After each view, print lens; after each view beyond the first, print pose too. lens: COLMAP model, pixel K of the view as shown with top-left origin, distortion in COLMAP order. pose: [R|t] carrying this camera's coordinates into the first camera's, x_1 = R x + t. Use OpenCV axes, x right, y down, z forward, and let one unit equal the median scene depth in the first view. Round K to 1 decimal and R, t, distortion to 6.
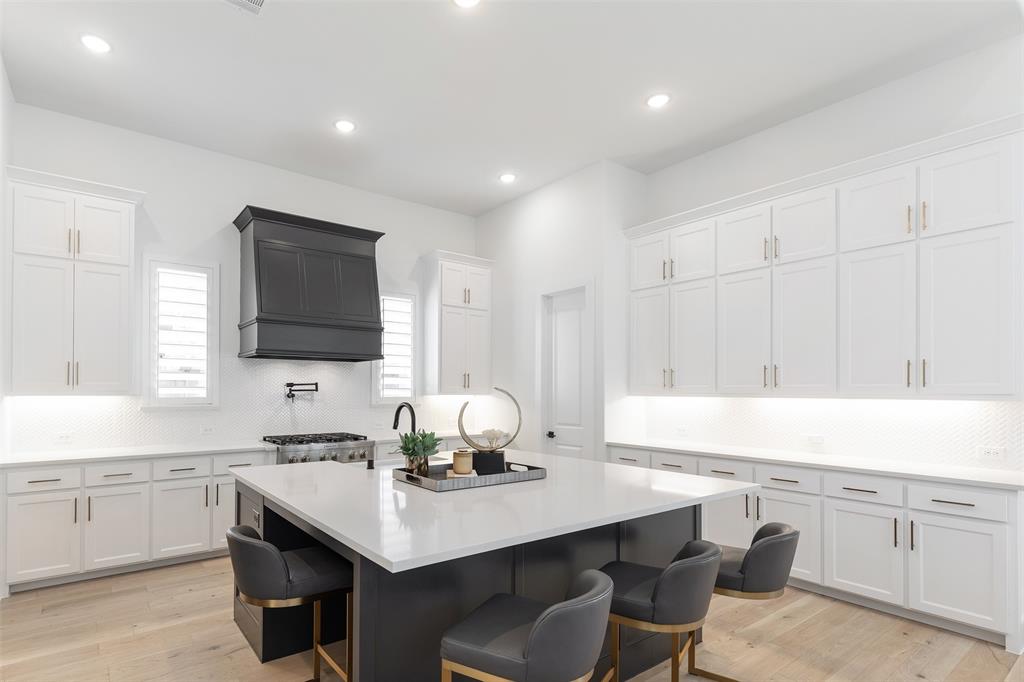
lens RADIAL K [[513.0, 0, 460.0], [0, 513.0, 388.5], [0, 0, 1]] dist [0.003782, 0.000310]
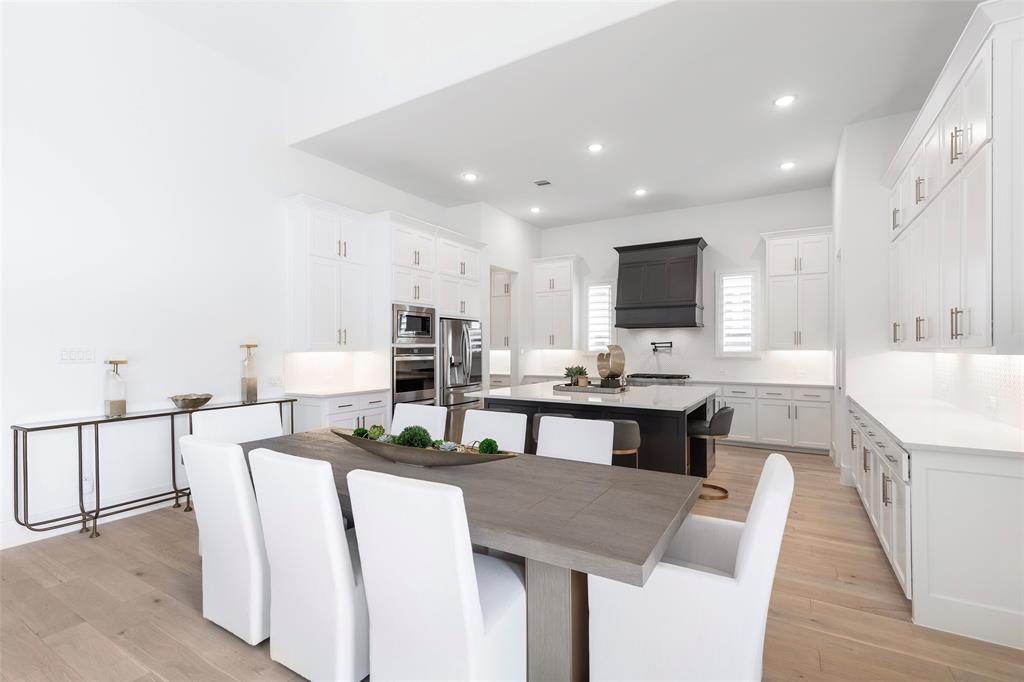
lens RADIAL K [[455.9, 0, 514.3], [0, 455.9, 344.9], [0, 0, 1]] dist [0.001293, -0.000504]
pose [[0.408497, -0.008372, -0.912721, 0.873030], [0.006487, 0.999959, -0.006268, 0.003446], [0.912737, -0.003360, 0.408535, -0.001890]]
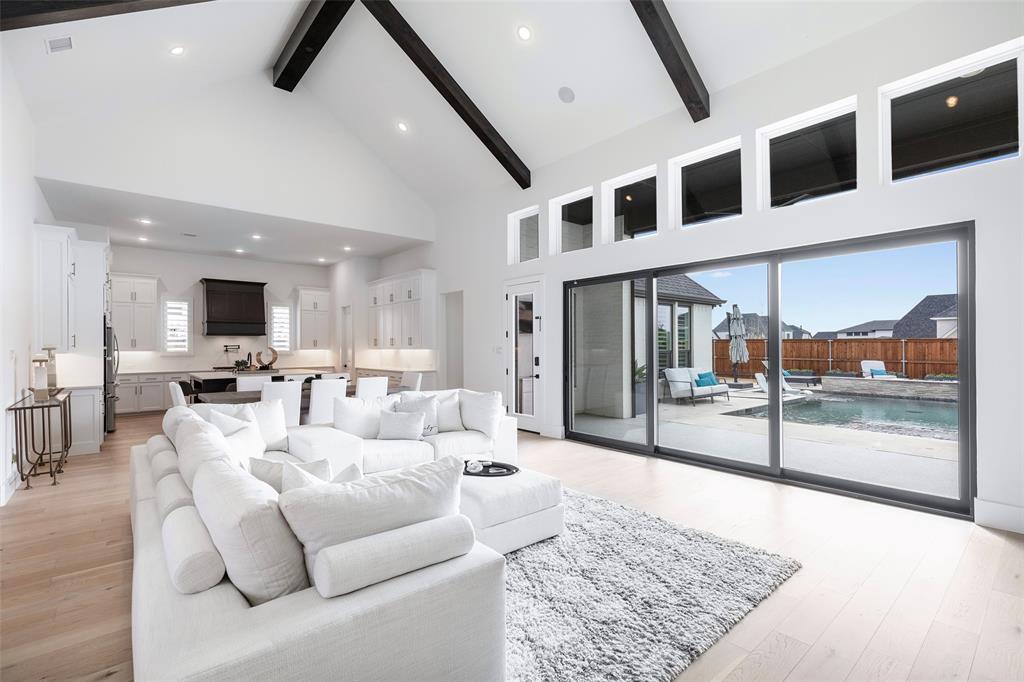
lens RADIAL K [[455.9, 0, 514.3], [0, 455.9, 344.9], [0, 0, 1]] dist [0.001293, -0.000504]
pose [[0.995346, -0.009814, 0.095863, 0.874117], [0.009590, 0.999950, 0.002794, -0.006067], [-0.095886, -0.001862, 0.995391, -1.363121]]
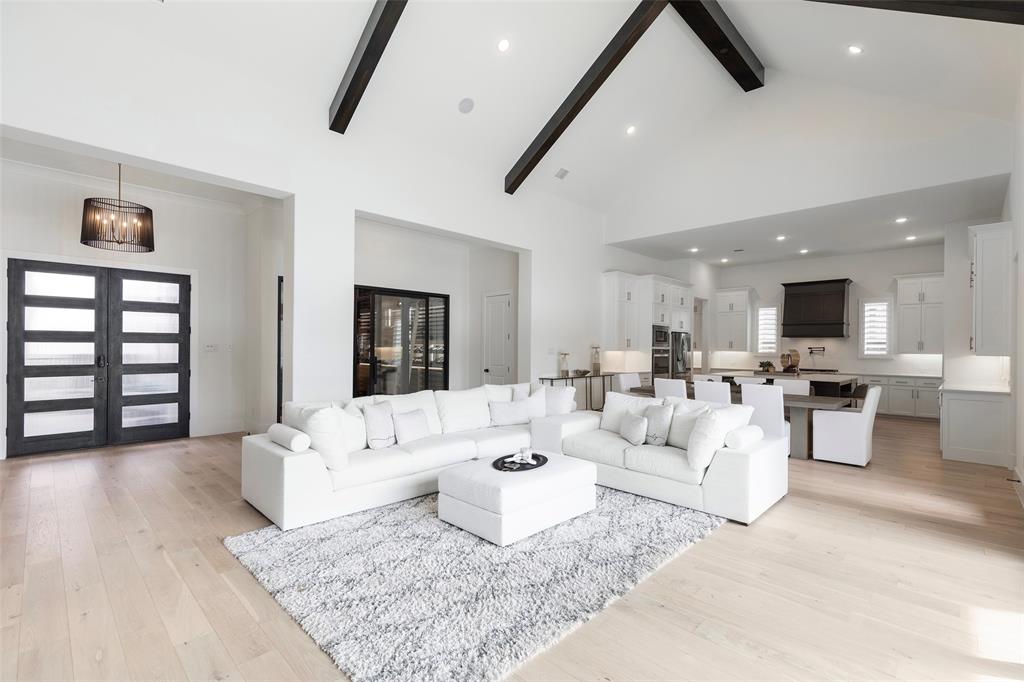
lens RADIAL K [[455.9, 0, 514.3], [0, 455.9, 344.9], [0, 0, 1]] dist [0.001293, -0.000504]
pose [[0.184649, -0.006360, -0.982784, 1.618117], [-0.004665, 0.999962, -0.007348, -0.000611], [0.982793, 0.005941, 0.184613, -0.809022]]
